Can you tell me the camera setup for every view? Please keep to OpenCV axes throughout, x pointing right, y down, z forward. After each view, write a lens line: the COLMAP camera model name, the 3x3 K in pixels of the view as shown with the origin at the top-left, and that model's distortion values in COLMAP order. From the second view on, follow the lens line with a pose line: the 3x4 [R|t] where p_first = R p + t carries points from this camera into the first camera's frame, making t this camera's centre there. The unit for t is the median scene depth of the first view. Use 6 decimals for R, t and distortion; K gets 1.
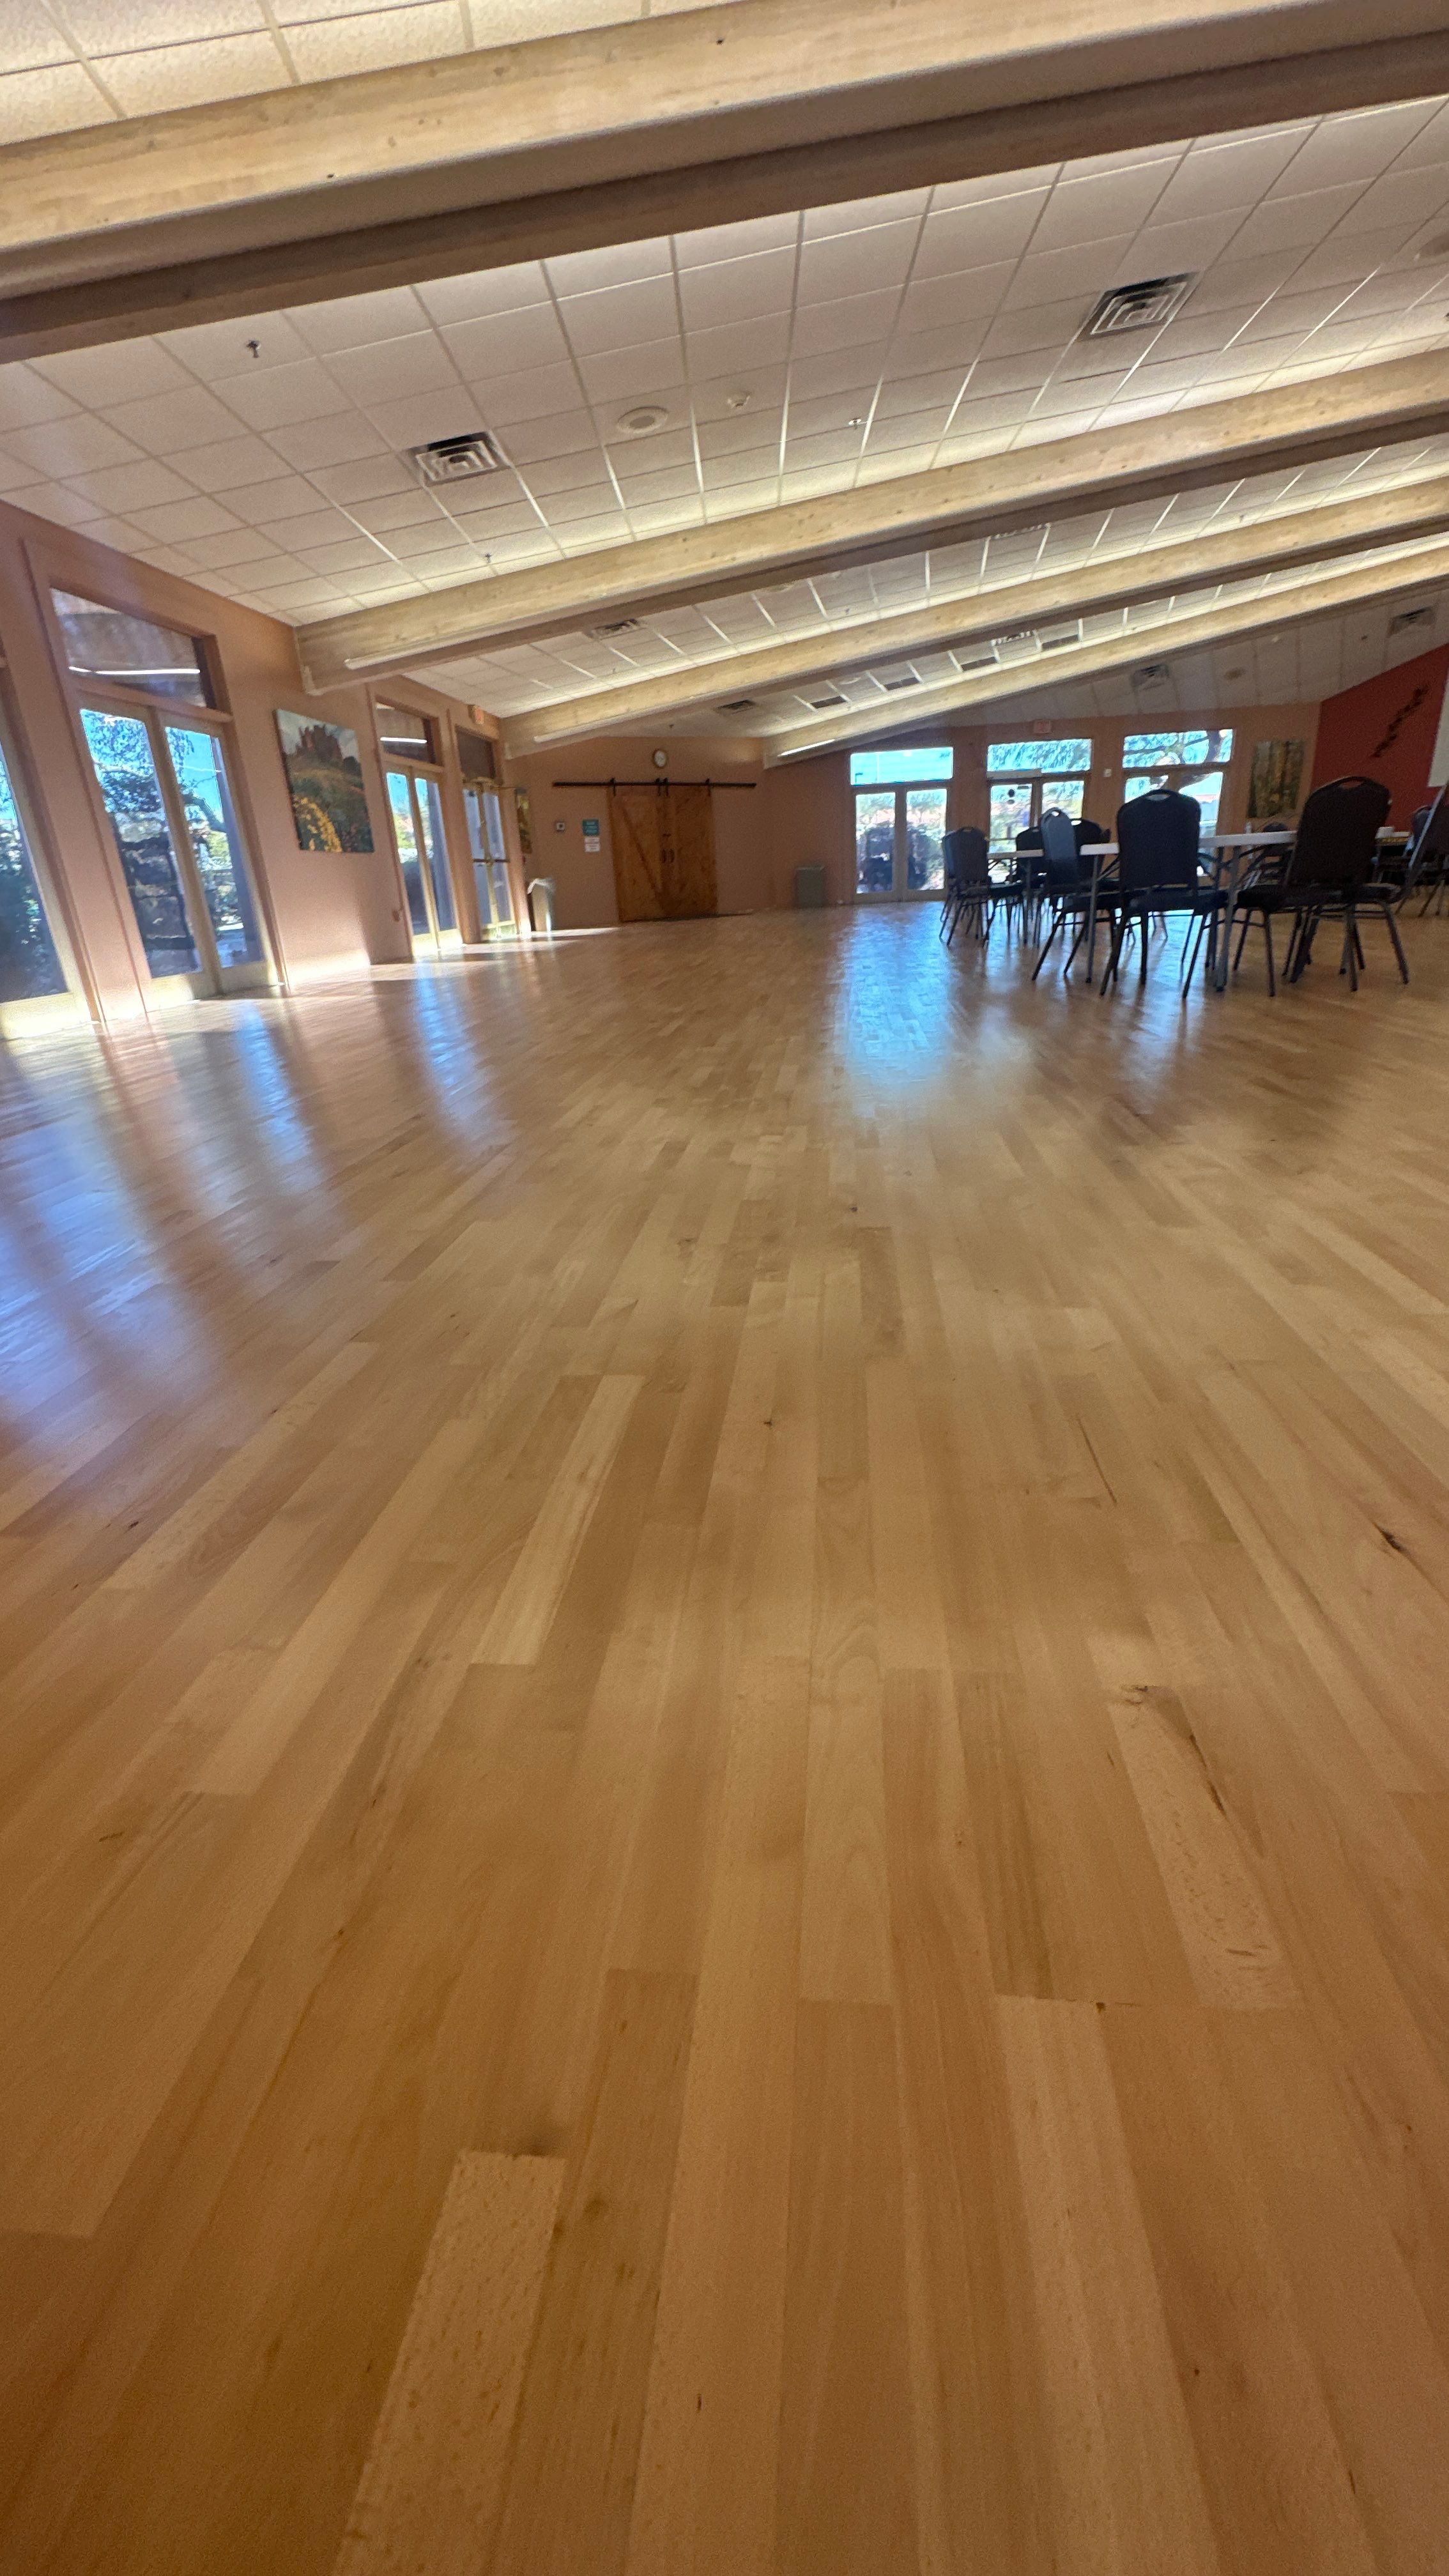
lens RADIAL K [[1035.8, 0, 729.0], [0, 1035.8, 1281.4], [0, 0, 1]] dist [-0.001161, -0.000474]
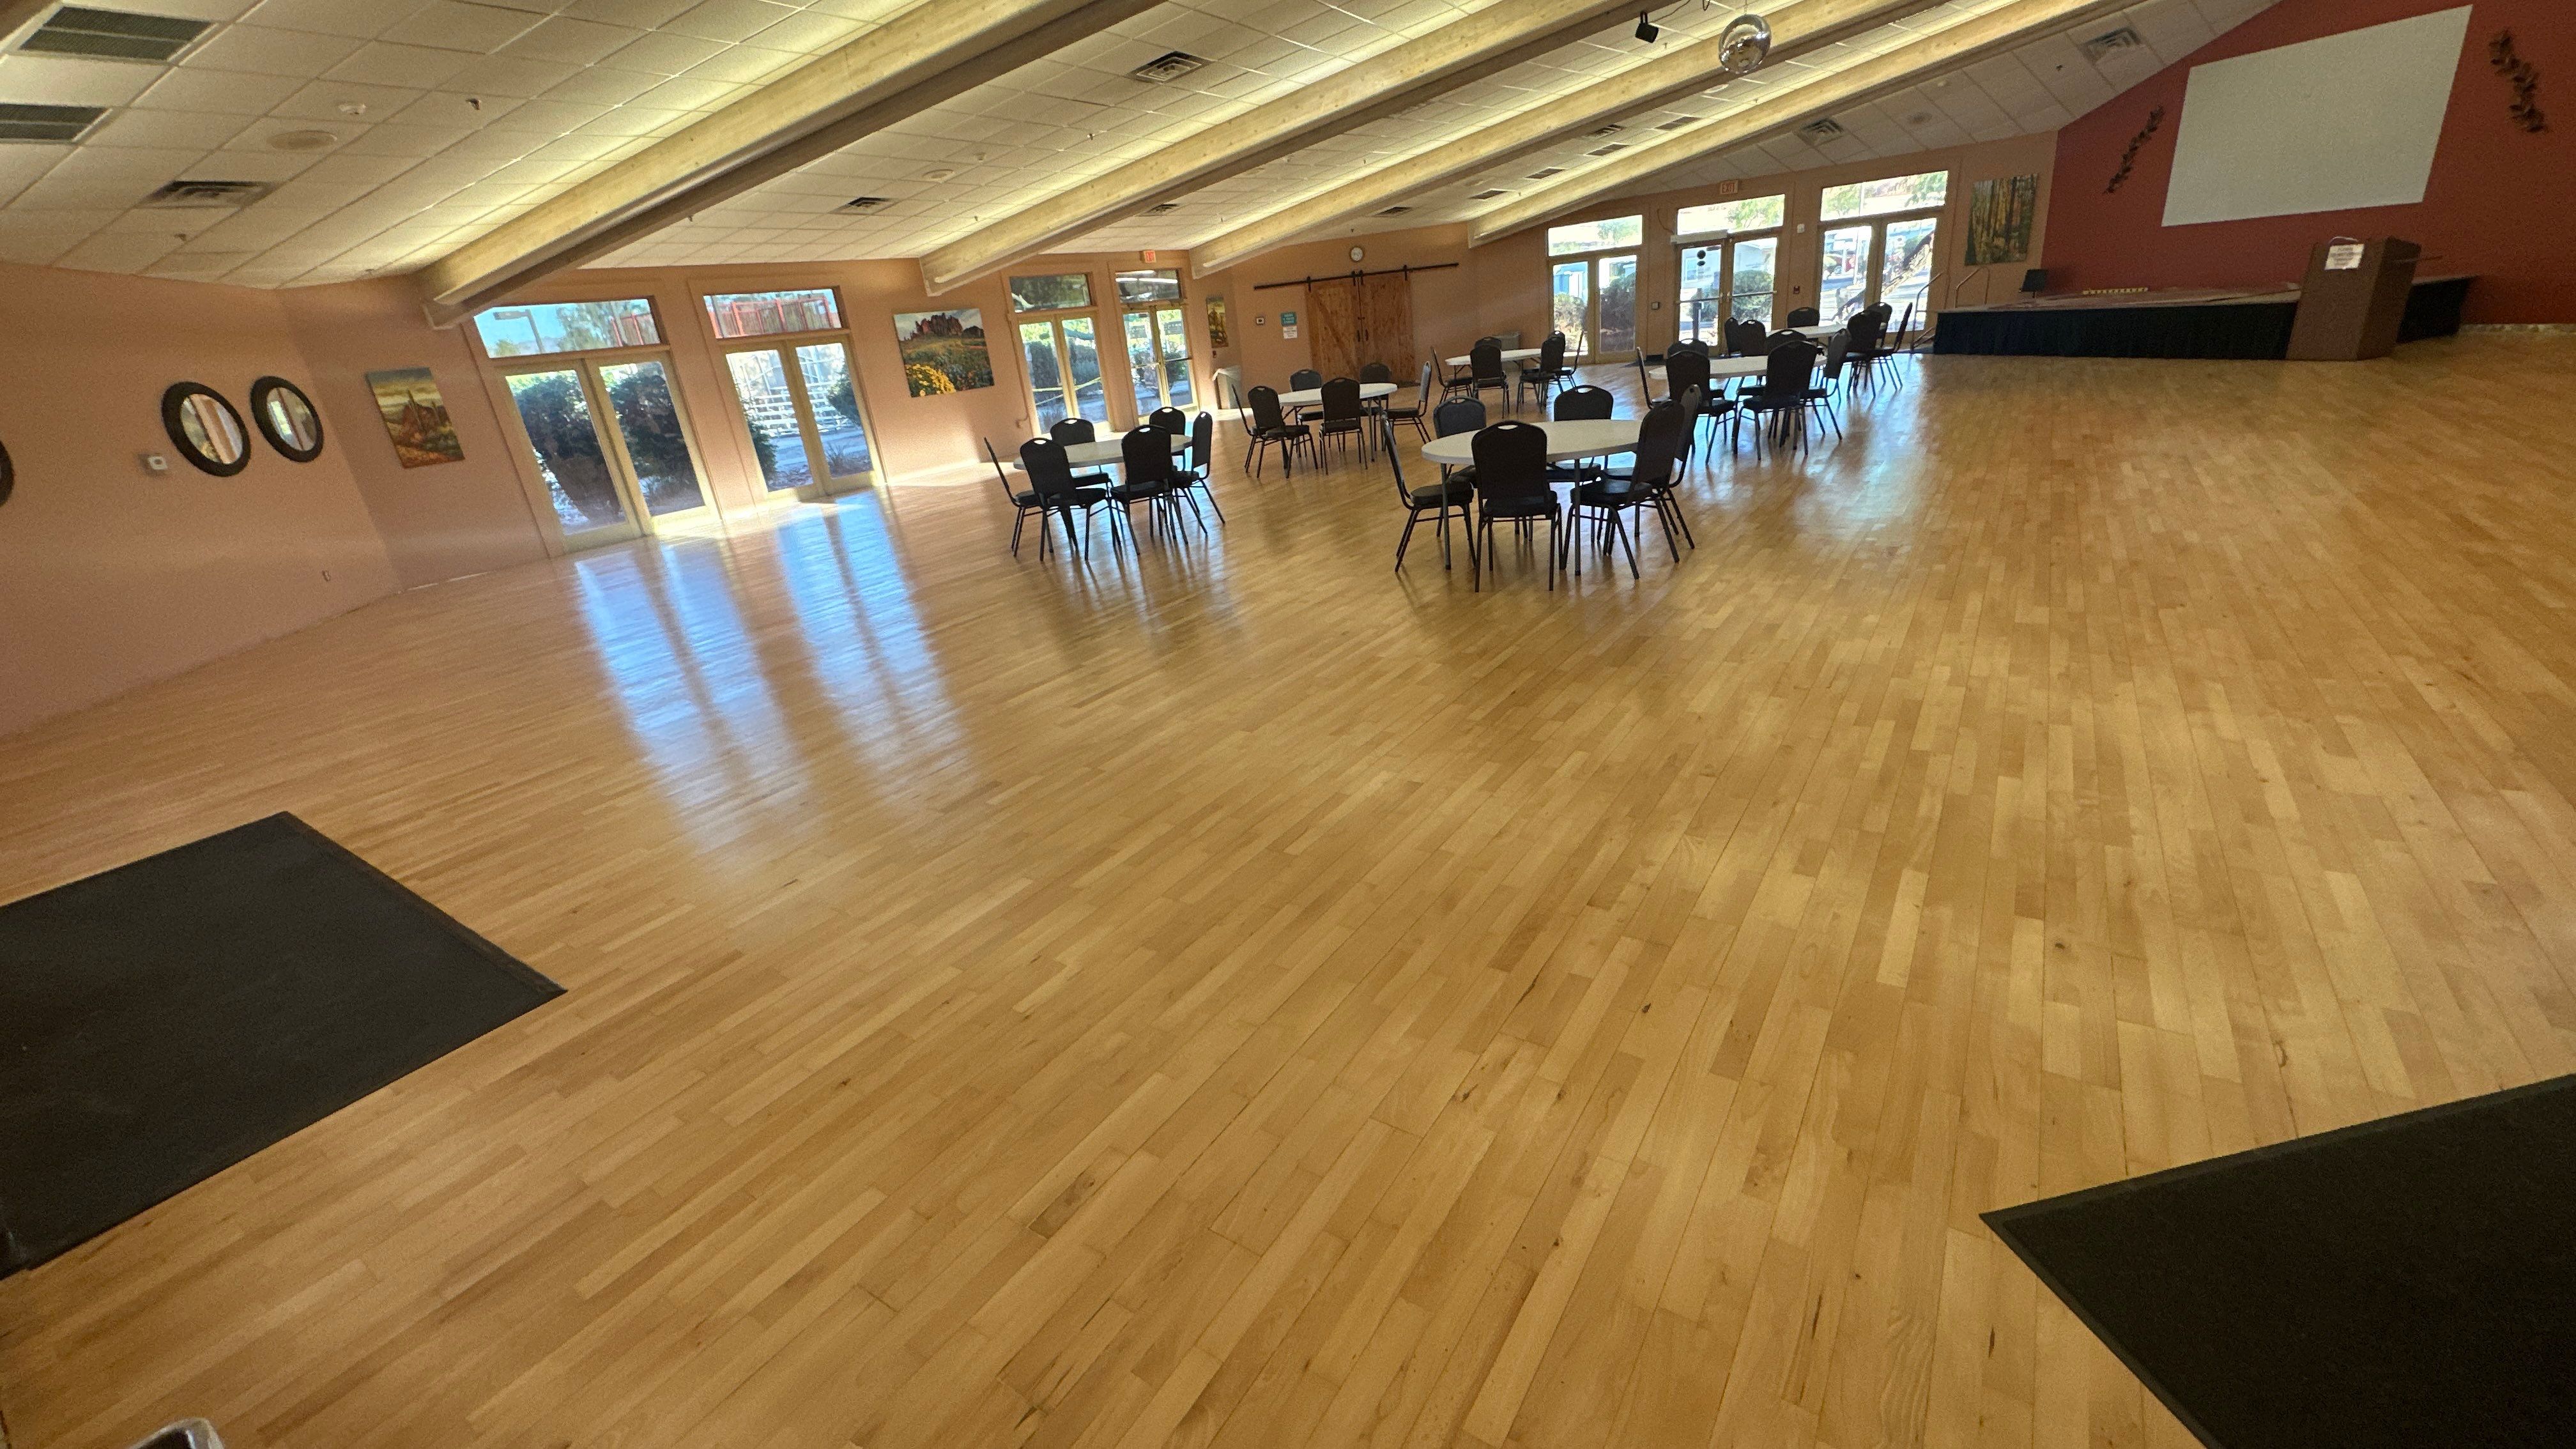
lens RADIAL K [[1035.8, 0, 1284.0], [0, 1035.8, 723.7], [0, 0, 1]] dist [-0.001161, -0.000474]
pose [[0.877688, 0.134343, -0.460016, 0.906805], [-0.114741, 0.990894, 0.070458, -0.097585], [0.465293, -0.009057, 0.885110, -0.156290]]
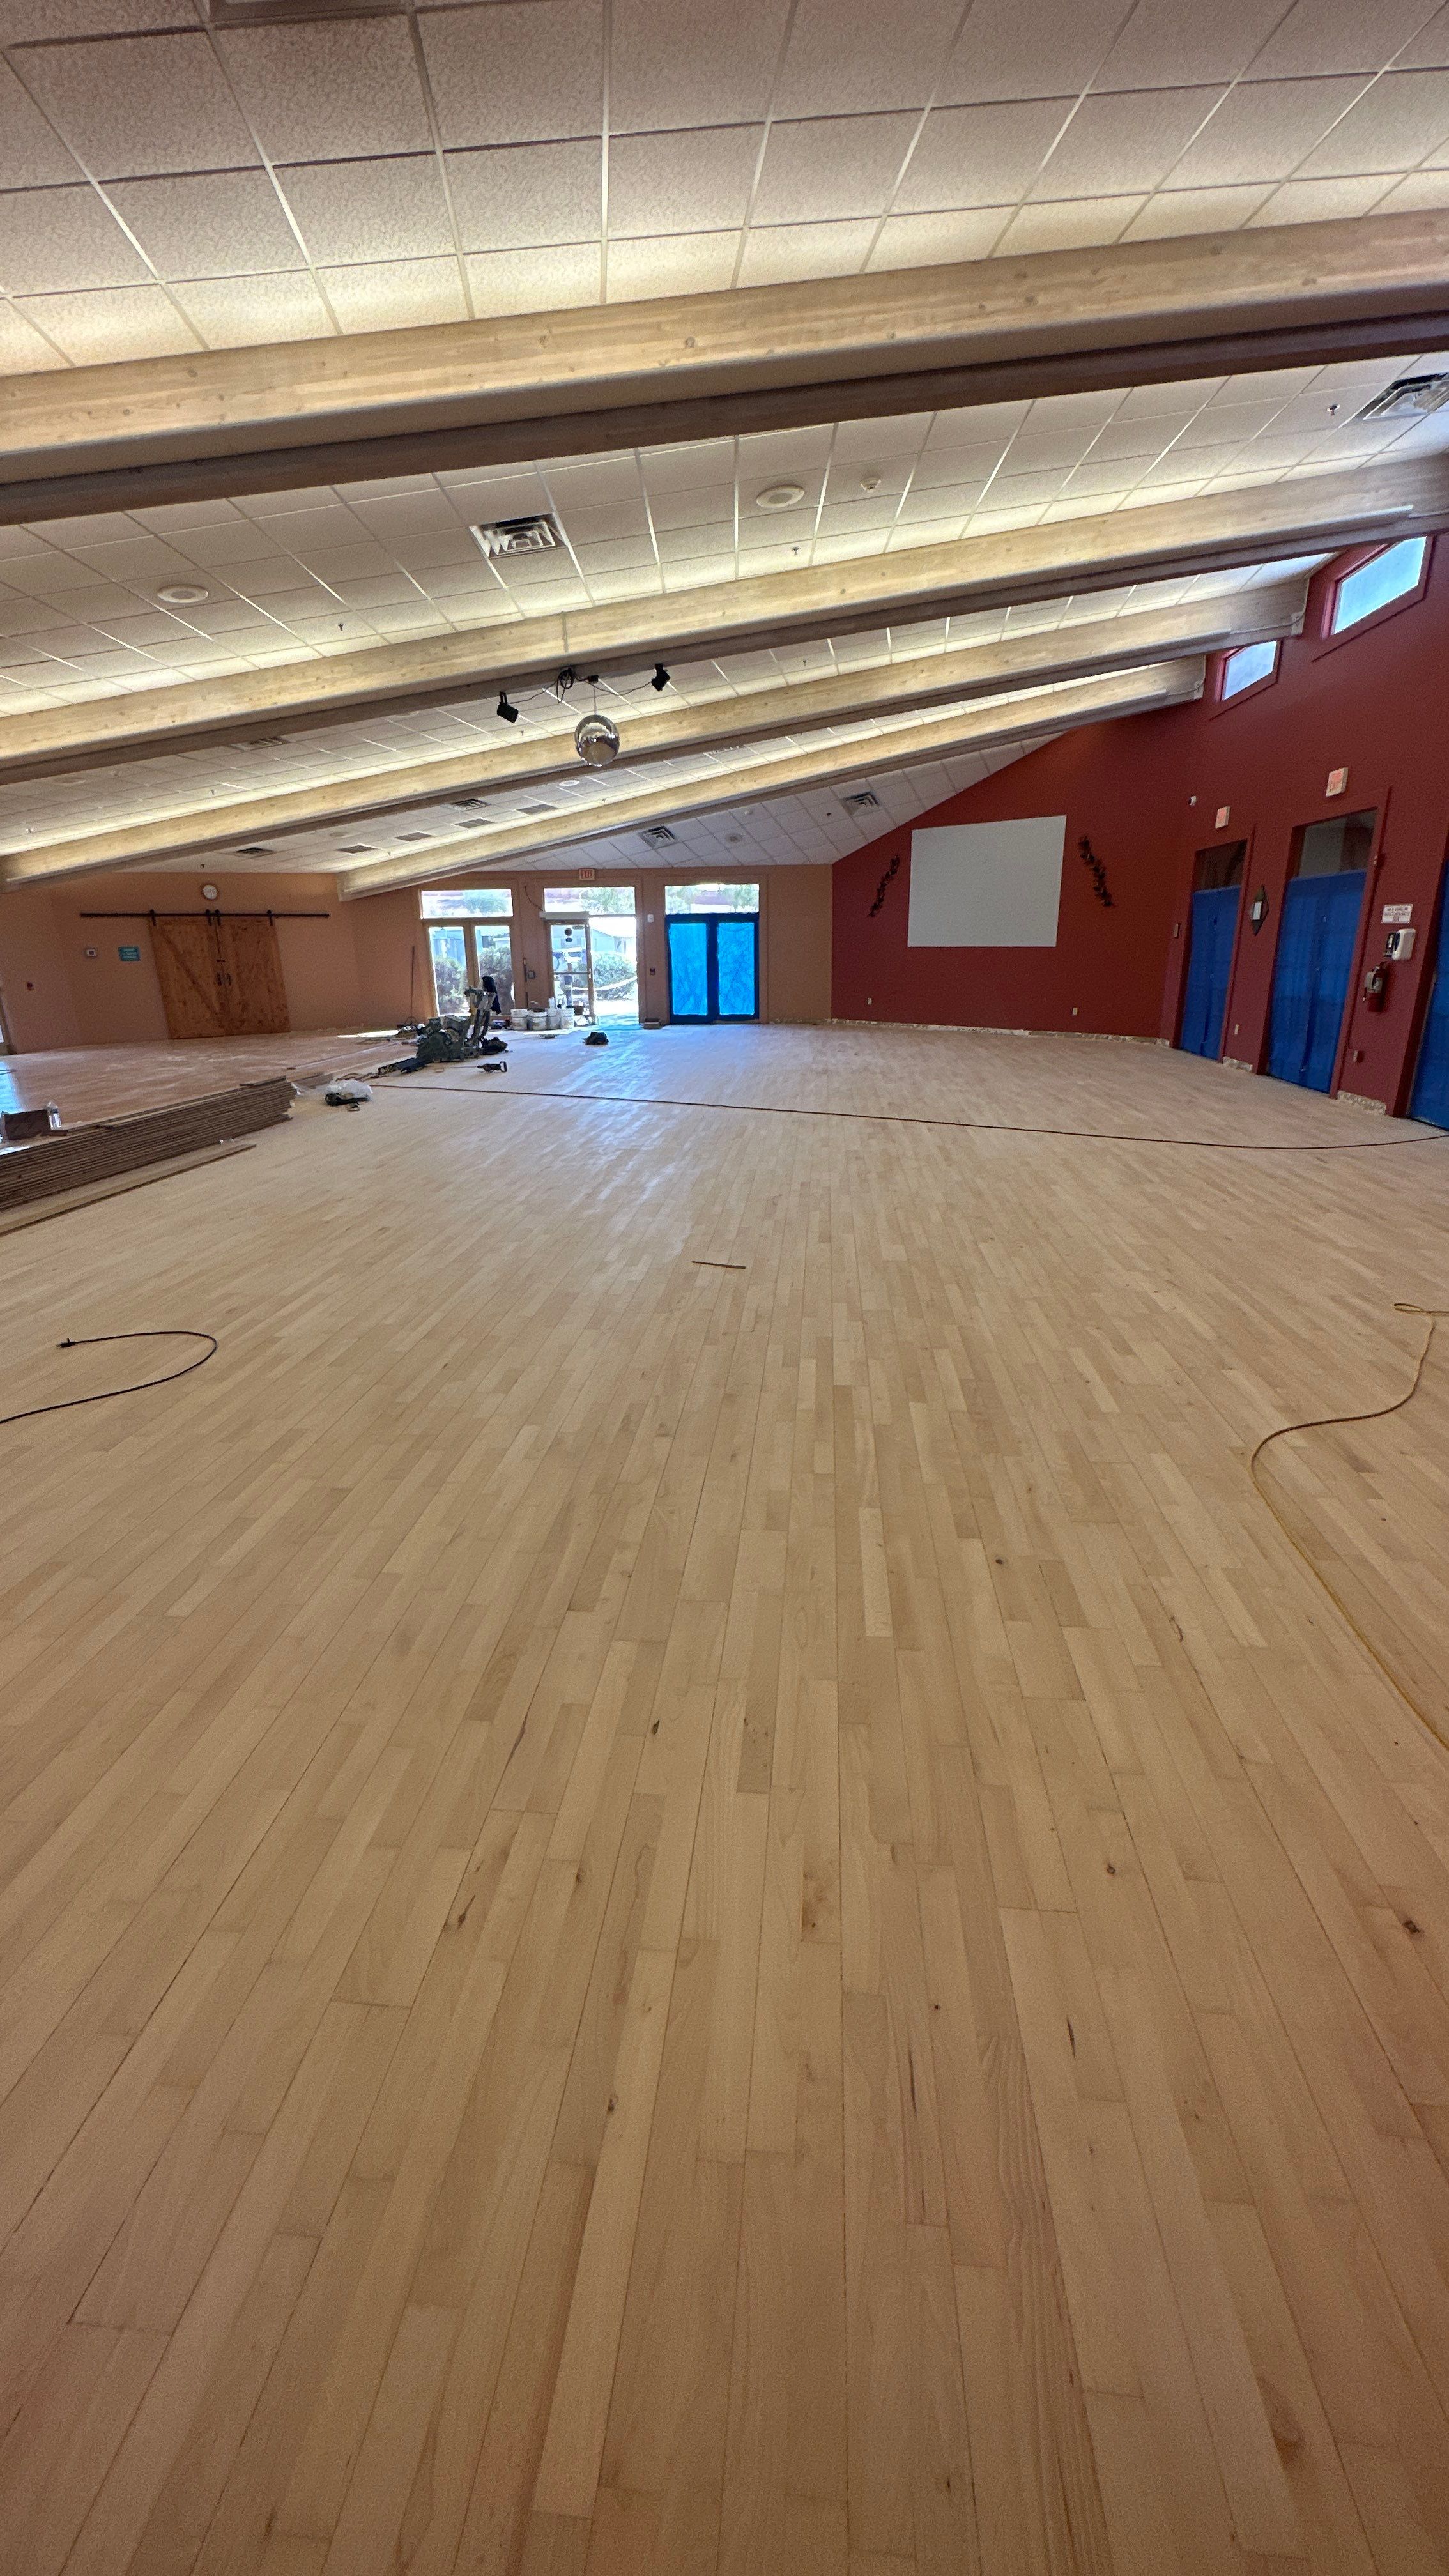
lens RADIAL K [[1035.8, 0, 731.6], [0, 1035.8, 1287.2], [0, 0, 1]] dist [-0.001161, -0.000474]
pose [[0.999276, 0.030684, 0.022506, 0.884159], [-0.029393, 0.998019, -0.055625, -0.102526], [-0.024168, 0.054923, 0.998198, -0.112426]]
